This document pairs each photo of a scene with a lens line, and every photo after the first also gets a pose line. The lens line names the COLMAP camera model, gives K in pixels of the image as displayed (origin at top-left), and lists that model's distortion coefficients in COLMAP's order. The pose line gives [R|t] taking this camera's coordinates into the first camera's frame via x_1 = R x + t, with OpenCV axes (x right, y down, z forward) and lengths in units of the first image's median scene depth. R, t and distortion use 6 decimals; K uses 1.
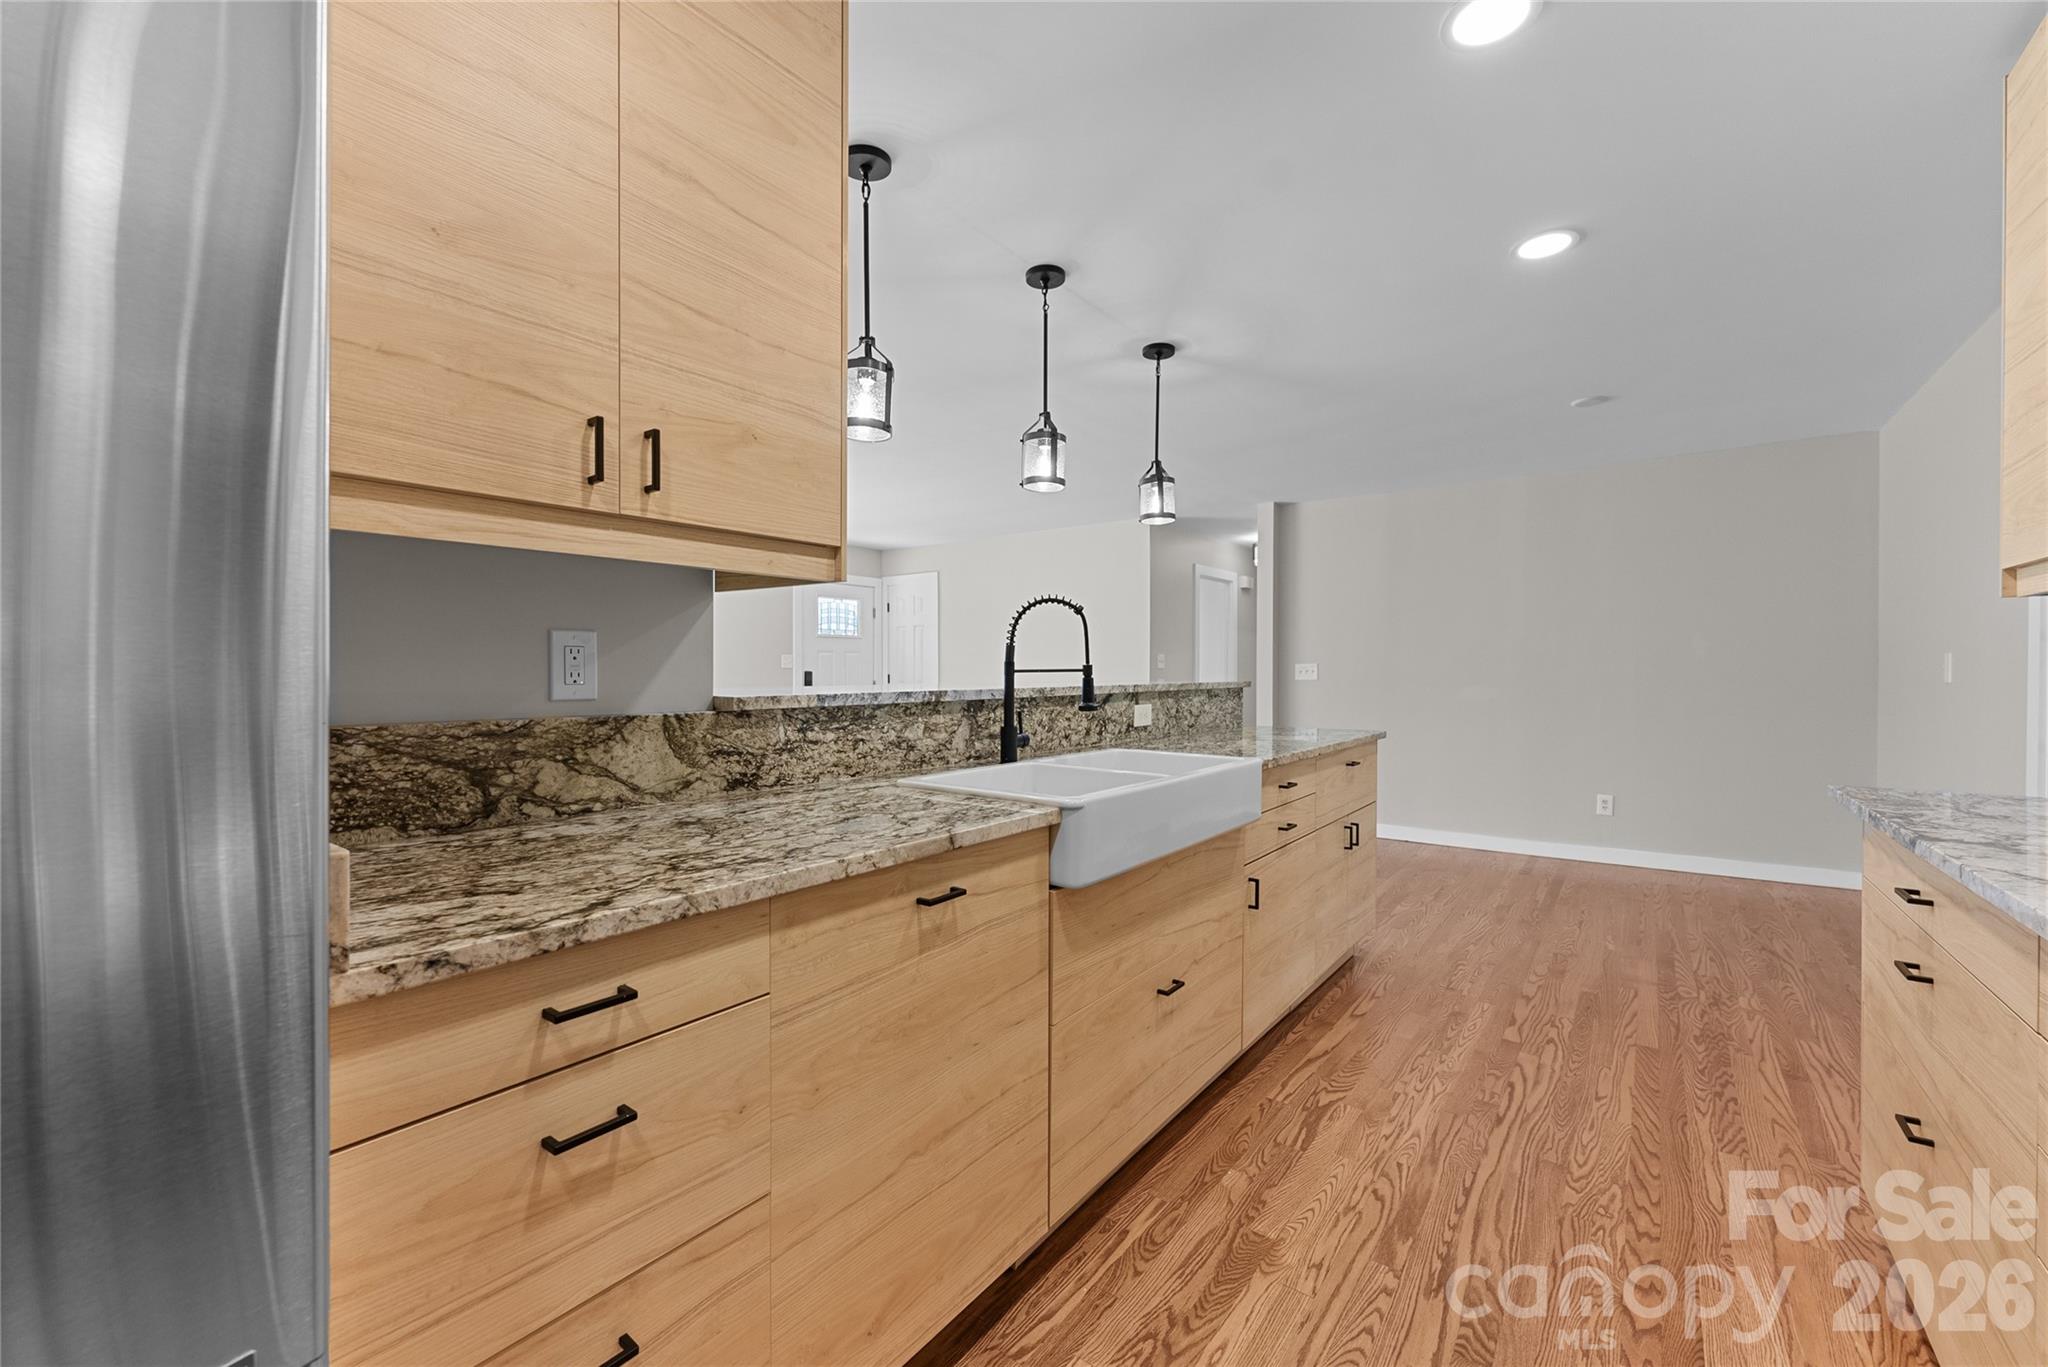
lens RADIAL K [[826.8, 0, 1026.6], [0, 826.8, 679.6], [0, 0, 1]] dist [0.000555, -0.000015]
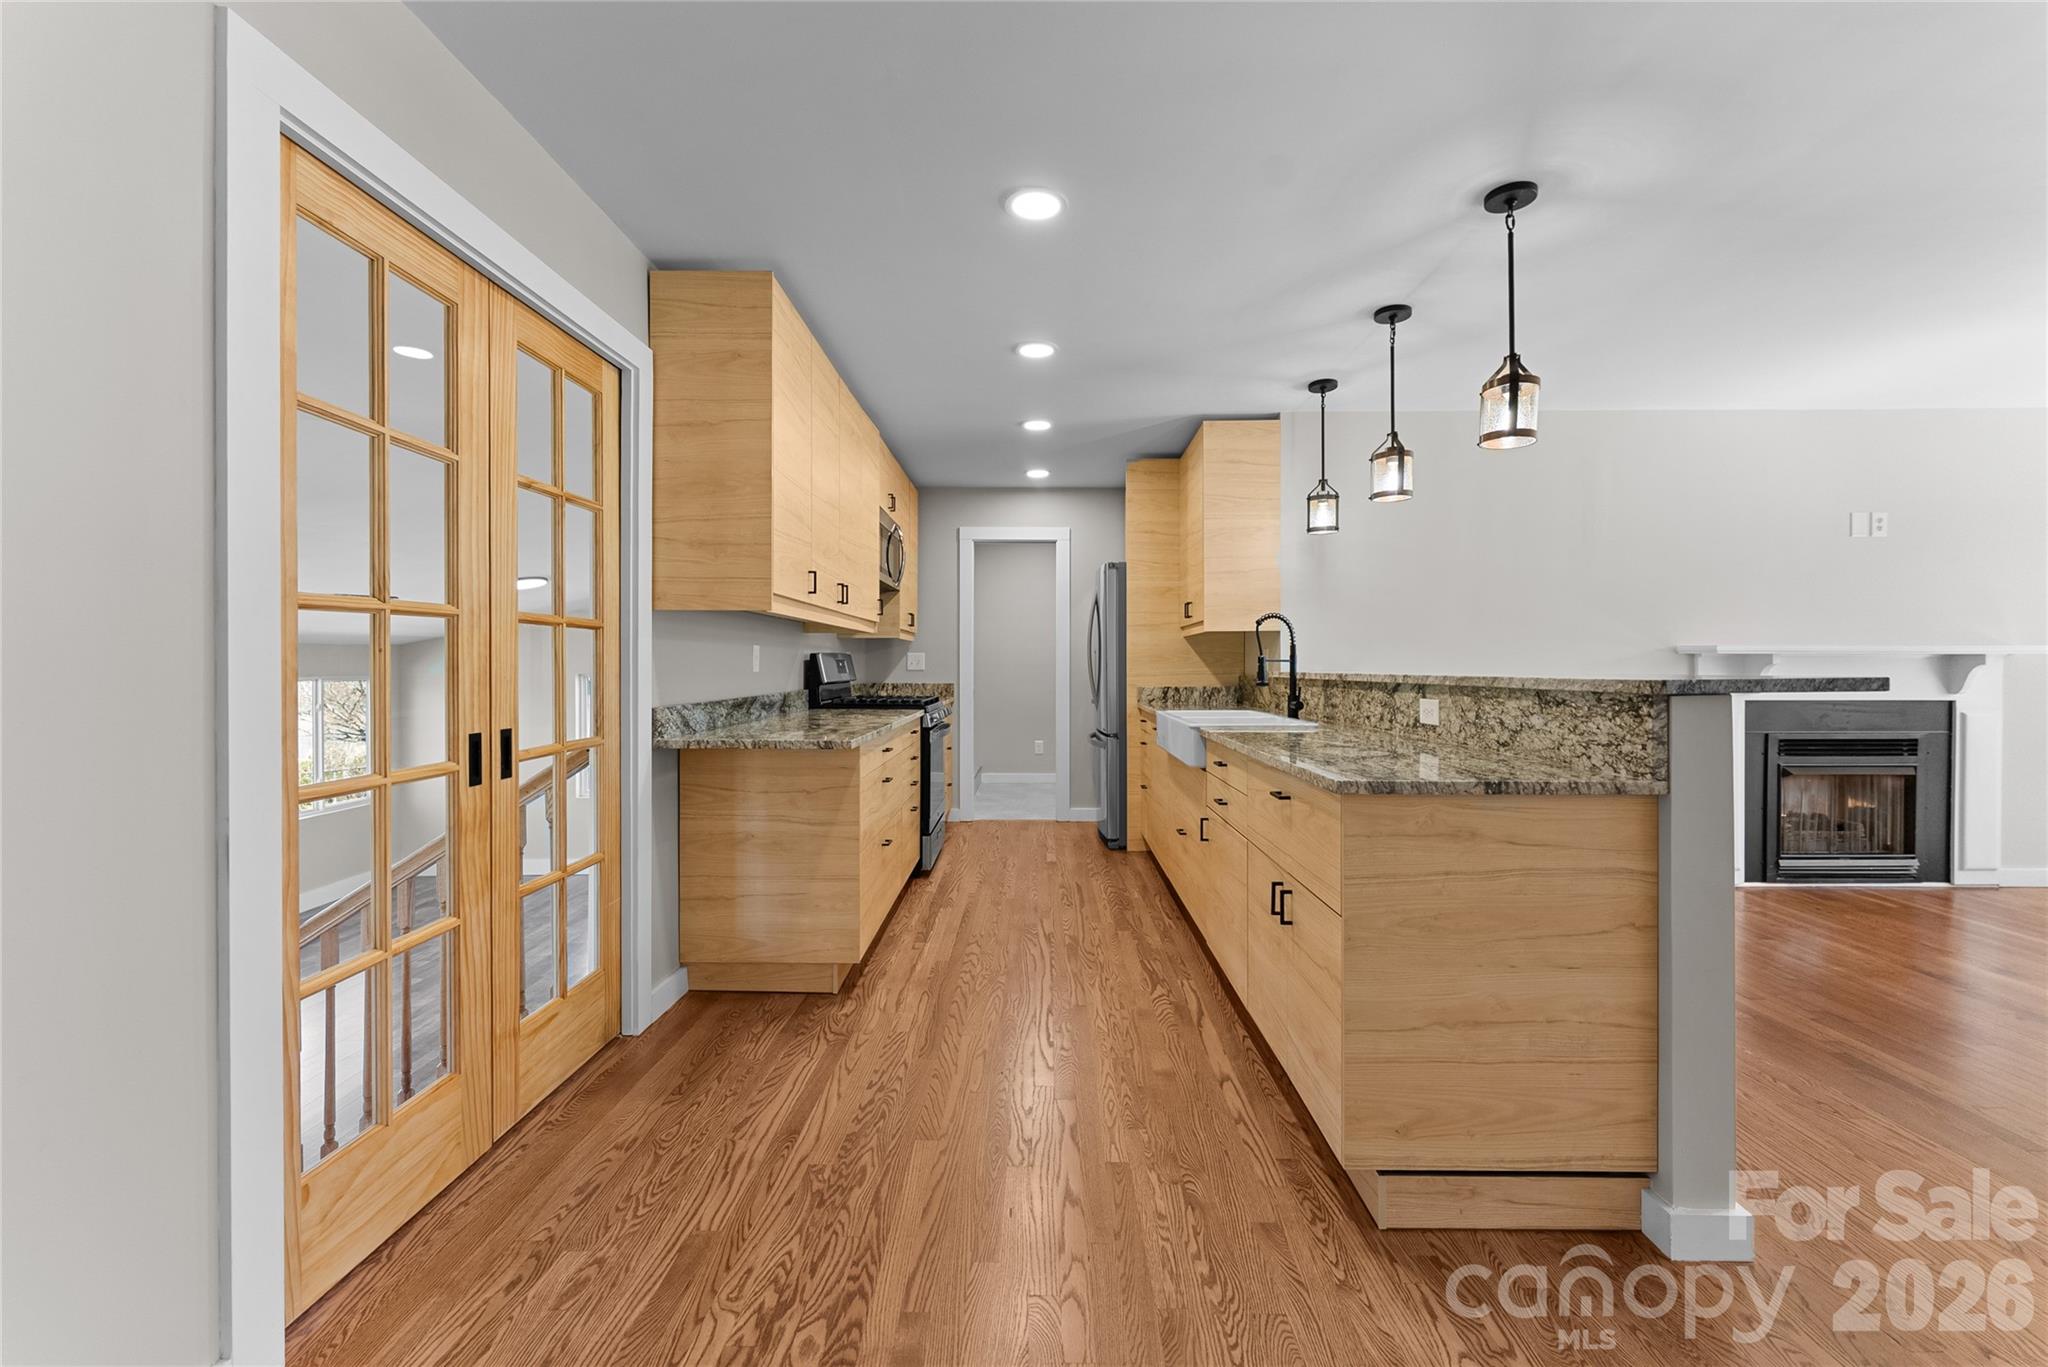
lens RADIAL K [[826.8, 0, 1026.3], [0, 826.8, 673.5], [0, 0, 1]] dist [0.000555, -0.000015]
pose [[-0.808895, 0.004708, -0.587934, 1.327457], [-0.008177, 0.999781, 0.019257, -0.012421], [0.587896, 0.020384, -0.808680, 1.968109]]
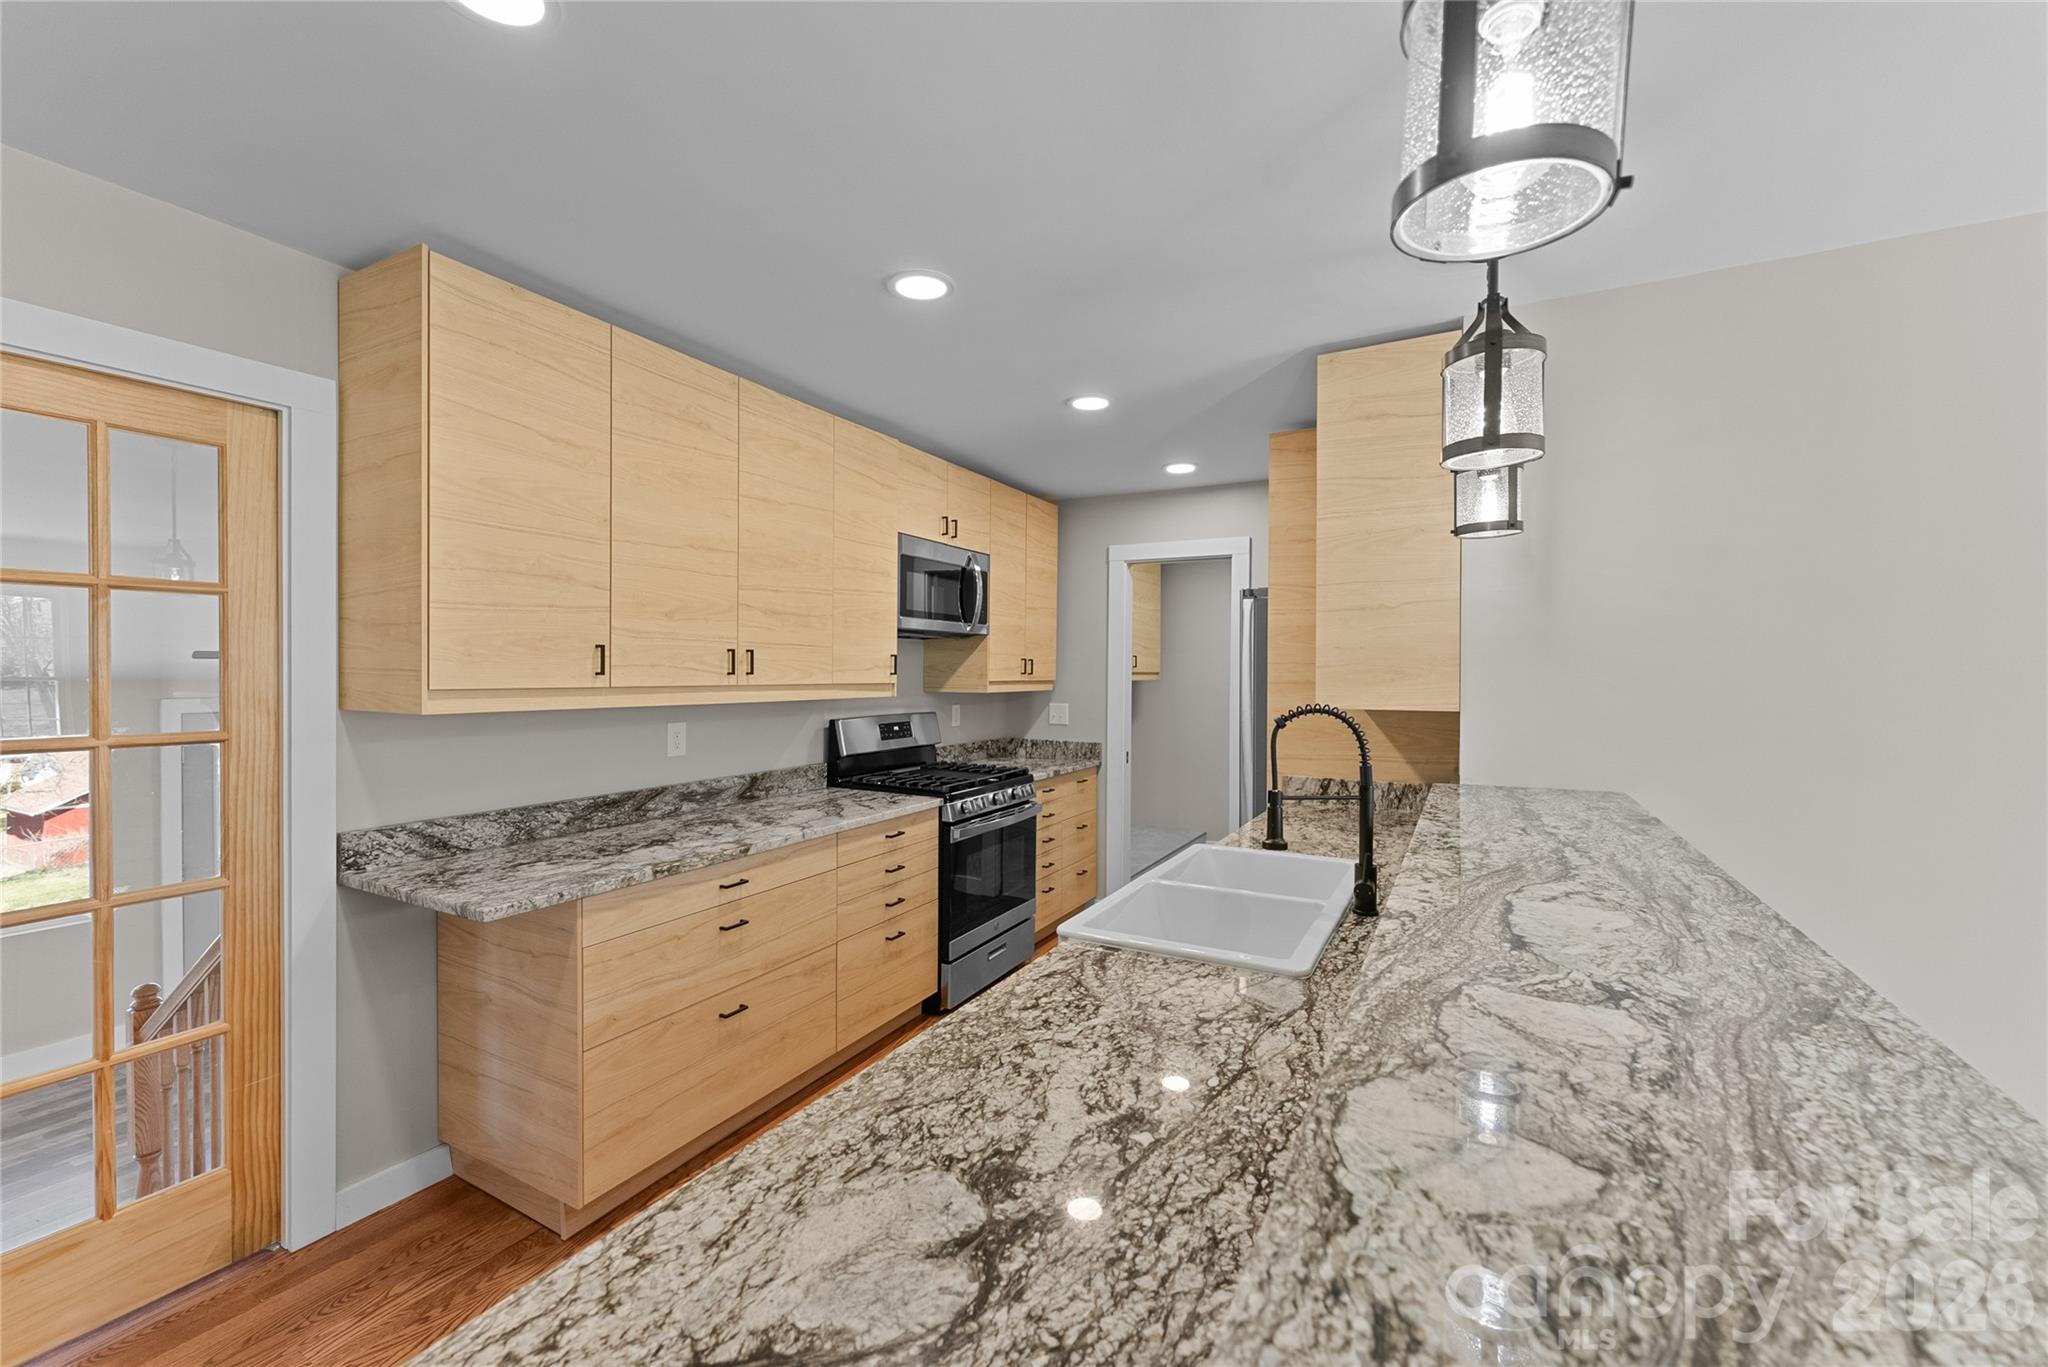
lens RADIAL K [[826.8, 0, 1029.1], [0, 826.8, 682.9], [0, 0, 1]] dist [0.000555, -0.000015]
pose [[-0.988856, -0.005418, -0.148775, 0.425284], [-0.009420, 0.999612, 0.026204, -0.138825], [0.148575, 0.027313, -0.988524, 1.730181]]
